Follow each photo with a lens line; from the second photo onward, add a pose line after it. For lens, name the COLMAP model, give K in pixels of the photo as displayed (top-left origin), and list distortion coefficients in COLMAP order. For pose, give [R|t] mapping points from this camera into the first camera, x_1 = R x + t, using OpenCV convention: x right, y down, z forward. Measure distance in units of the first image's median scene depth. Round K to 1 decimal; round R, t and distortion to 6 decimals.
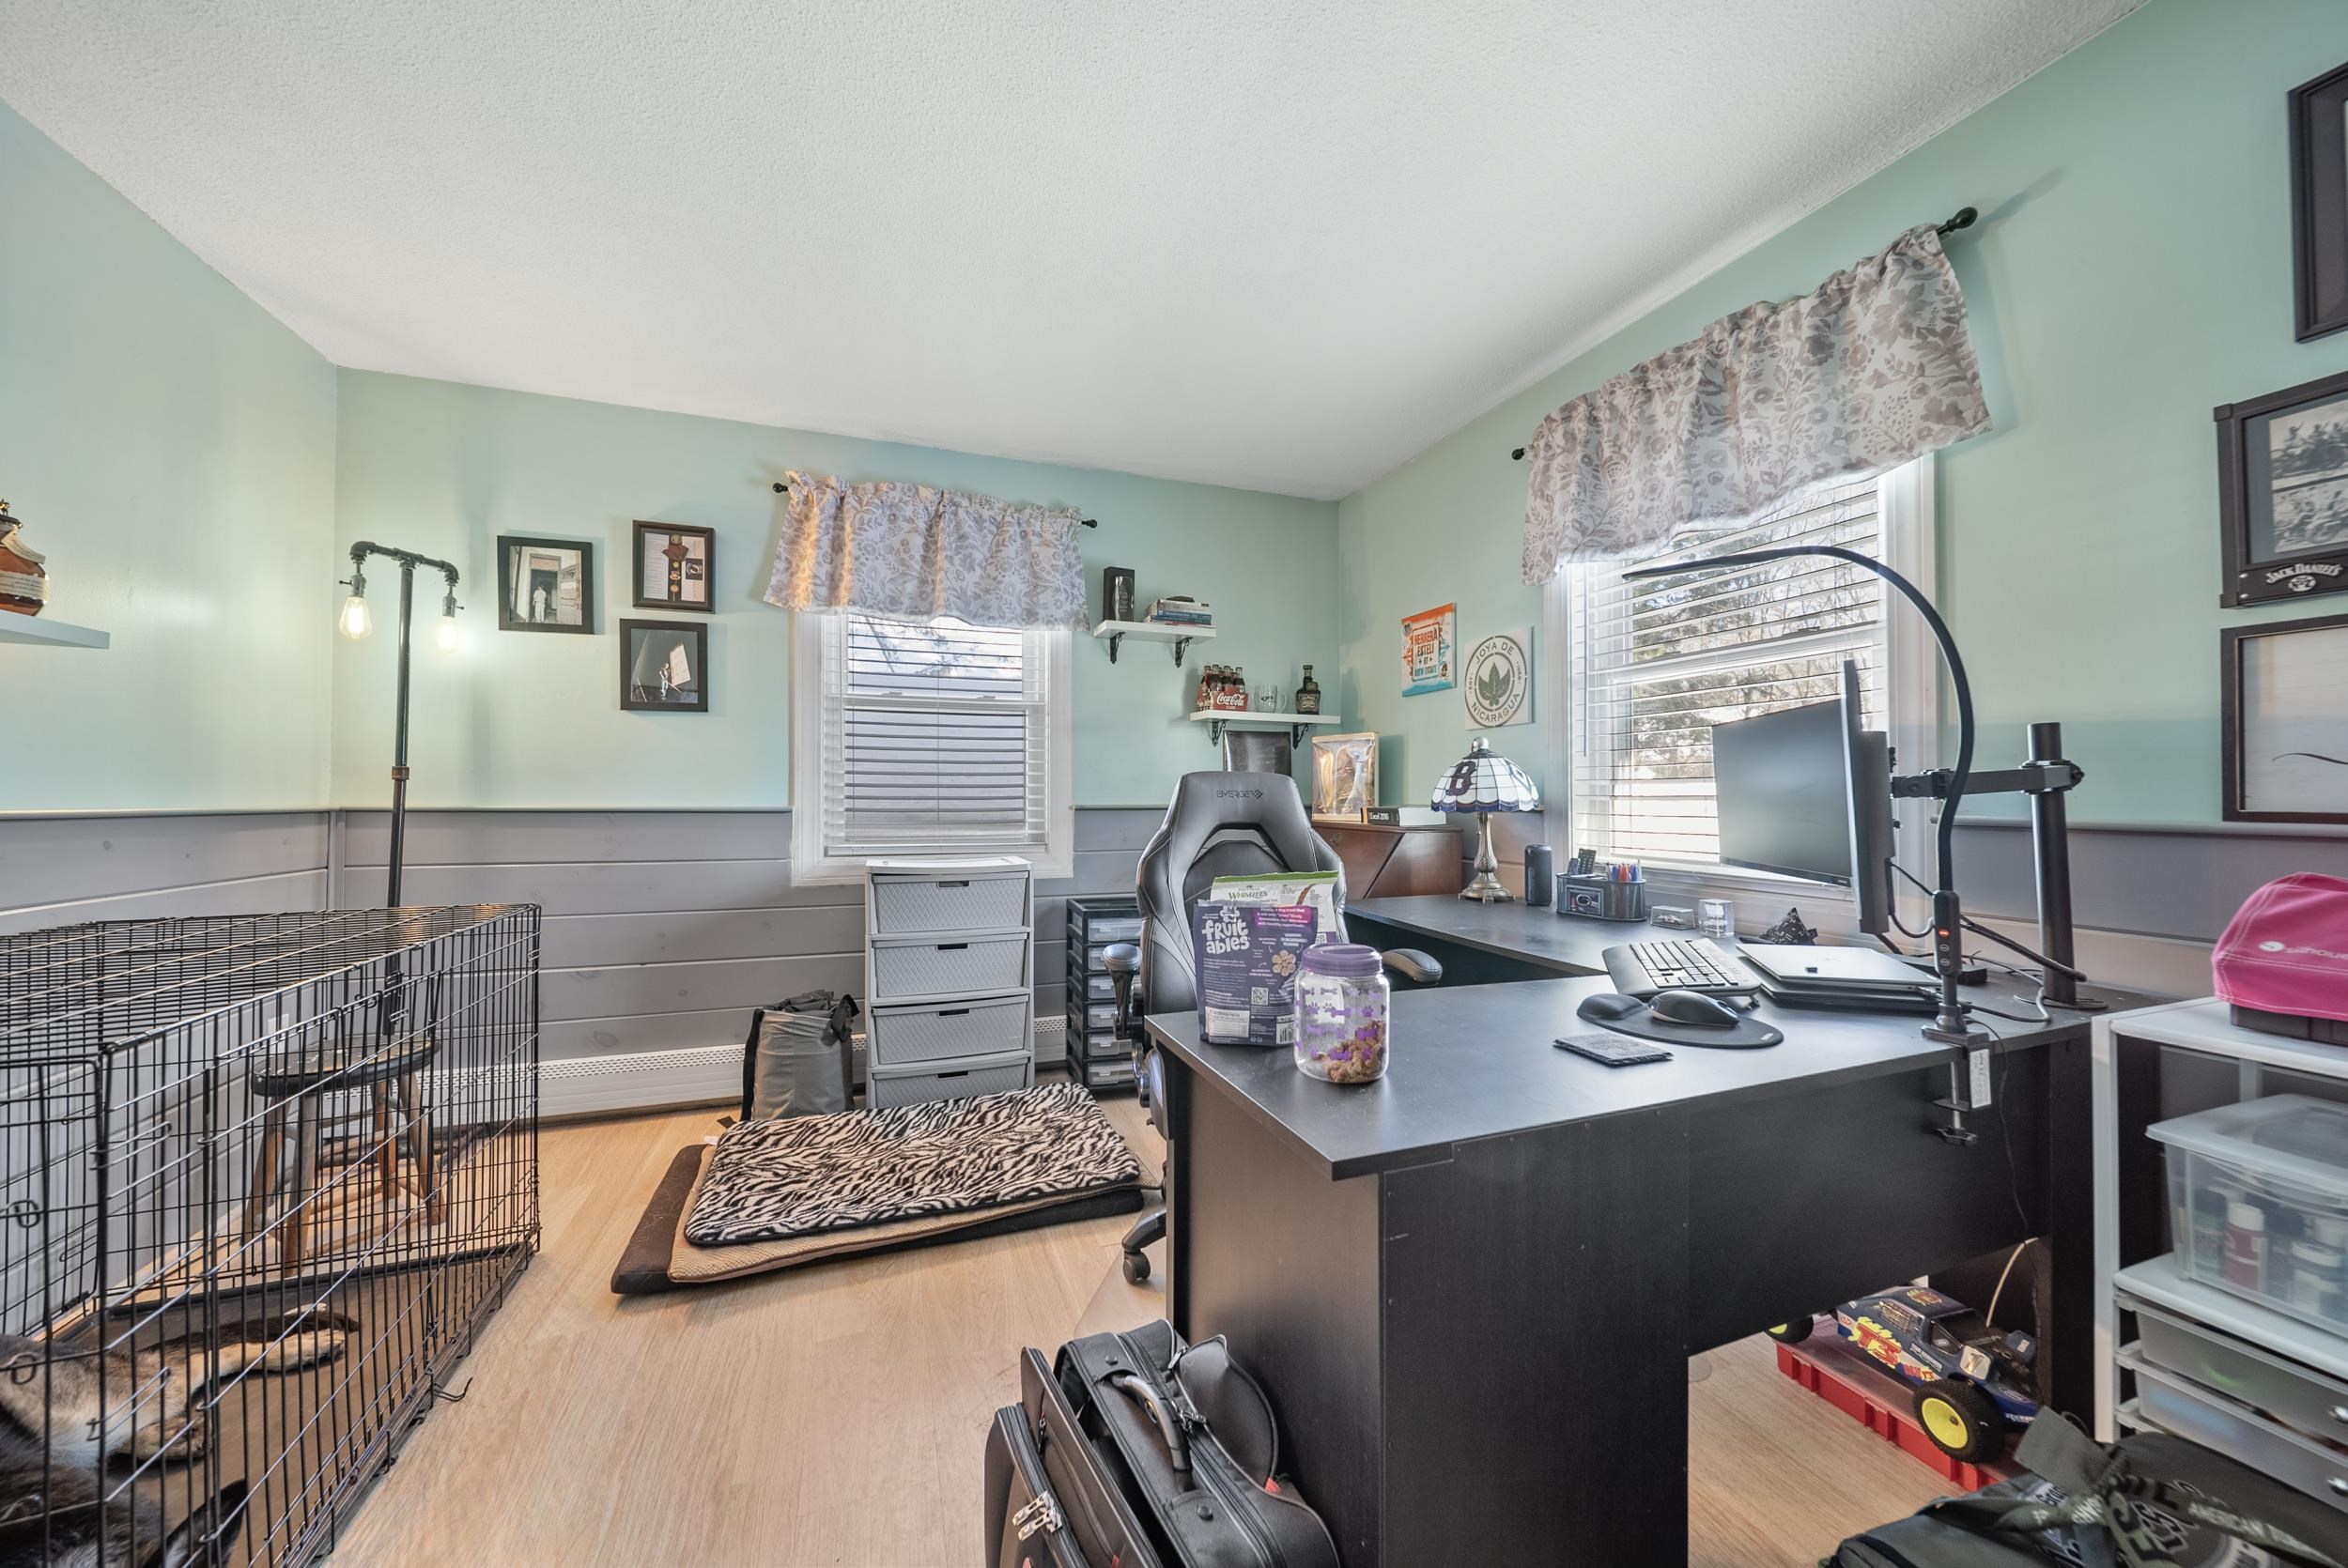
lens RADIAL K [[831.7, 0, 1179.9], [0, 831.7, 786.5], [0, 0, 1]] dist [-0.000562, -0.001134]
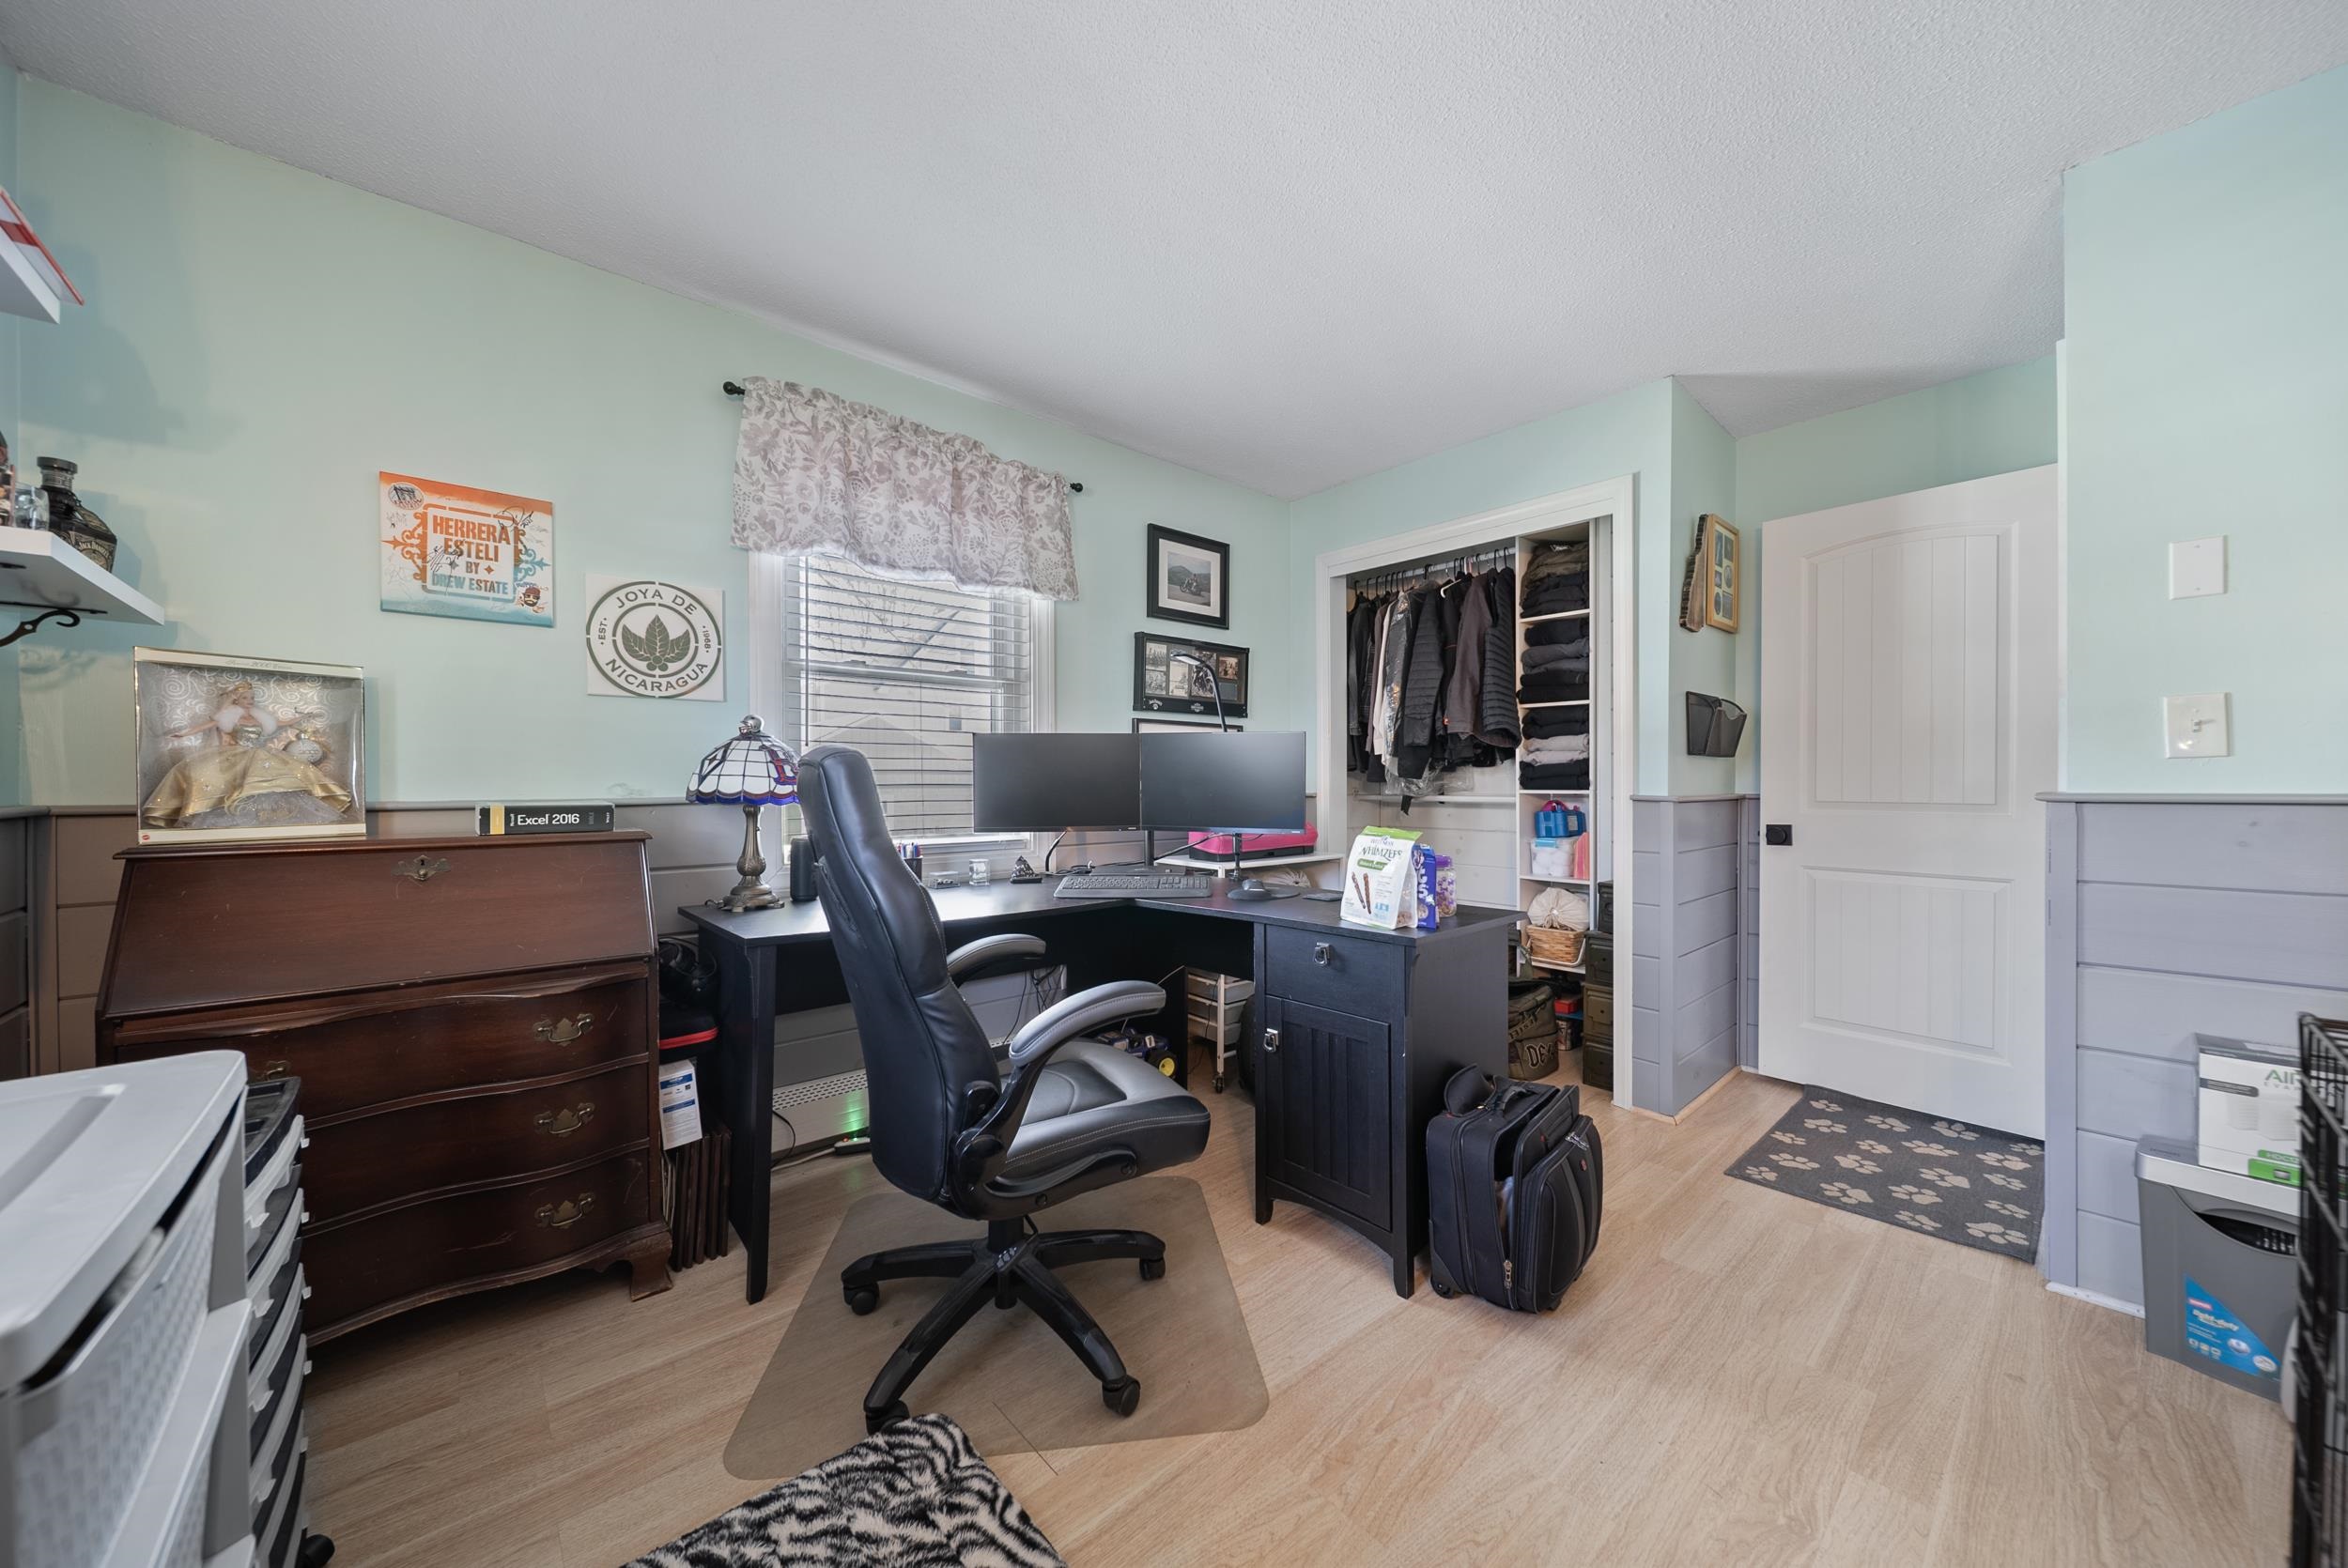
lens RADIAL K [[831.7, 0, 1181.5], [0, 831.7, 786.1], [0, 0, 1]] dist [-0.000562, -0.001134]
pose [[-0.366902, 0.004500, 0.930249, -0.546310], [-0.003169, 0.999976, -0.006087, 0.014910], [-0.930254, -0.005181, -0.366879, 0.855846]]
